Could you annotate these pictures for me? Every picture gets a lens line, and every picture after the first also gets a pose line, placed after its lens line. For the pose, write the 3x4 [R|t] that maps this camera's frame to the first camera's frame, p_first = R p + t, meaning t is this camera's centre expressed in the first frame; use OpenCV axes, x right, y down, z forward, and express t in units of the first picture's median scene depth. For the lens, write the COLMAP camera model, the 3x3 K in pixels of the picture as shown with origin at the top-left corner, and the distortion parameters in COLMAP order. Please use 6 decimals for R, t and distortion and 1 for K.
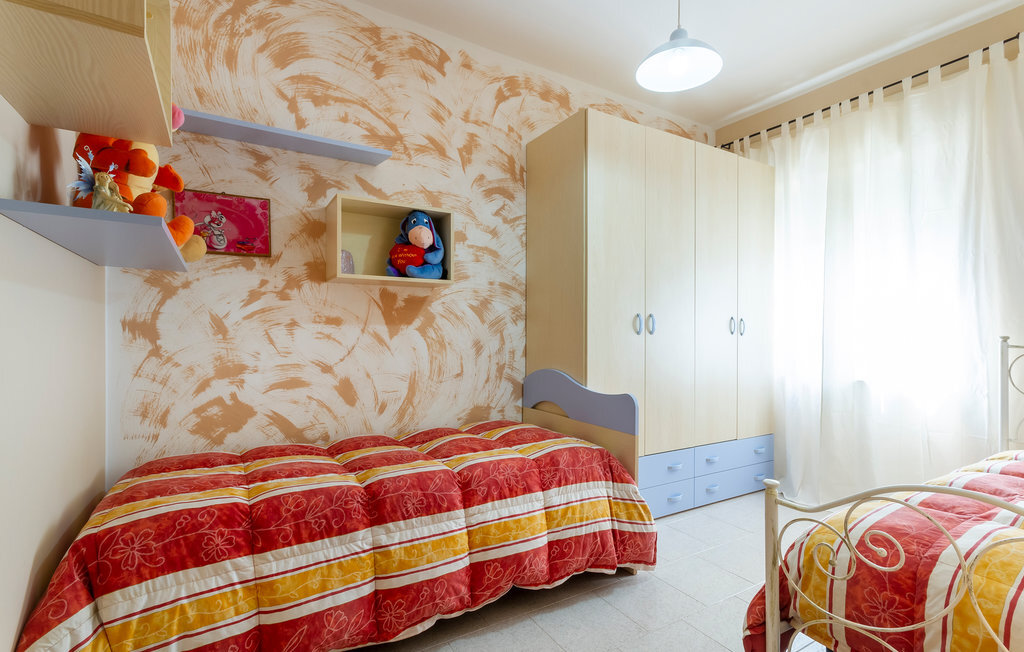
lens RADIAL K [[468.2, 0, 490.3], [0, 468.2, 328.4], [0, 0, 1]] dist [0.015883, 0.000203]
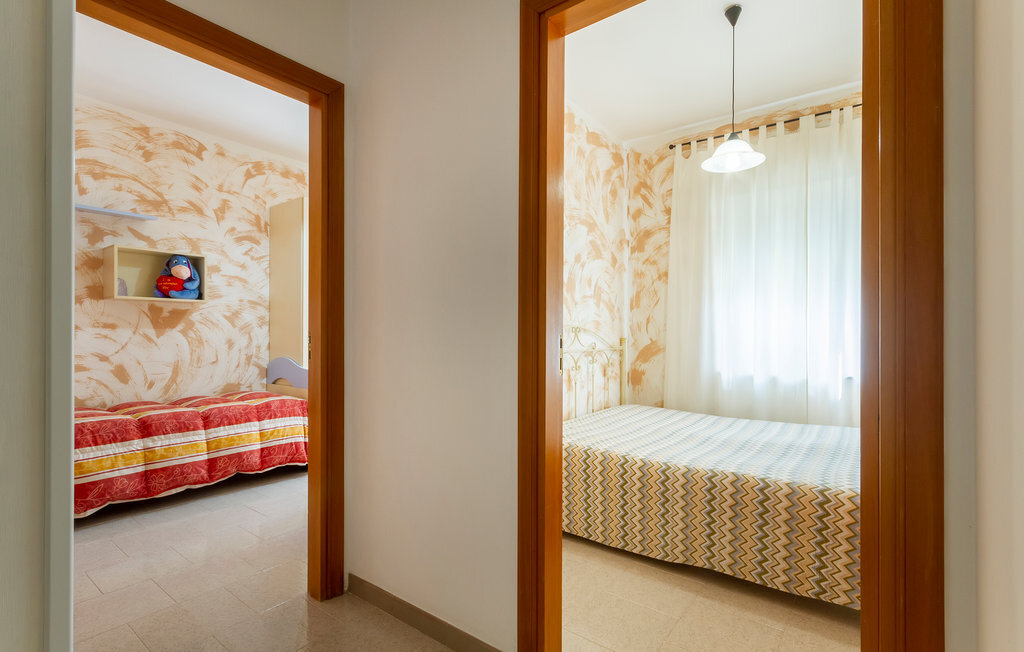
lens RADIAL K [[478.5, 0, 517.5], [0, 478.5, 333.2], [0, 0, 1]] dist [0.001449, 0.000146]
pose [[0.912765, 0.001373, 0.408483, 0.218376], [-0.006076, 0.999929, 0.010216, -0.016568], [-0.408440, -0.011807, 0.912709, -0.891201]]
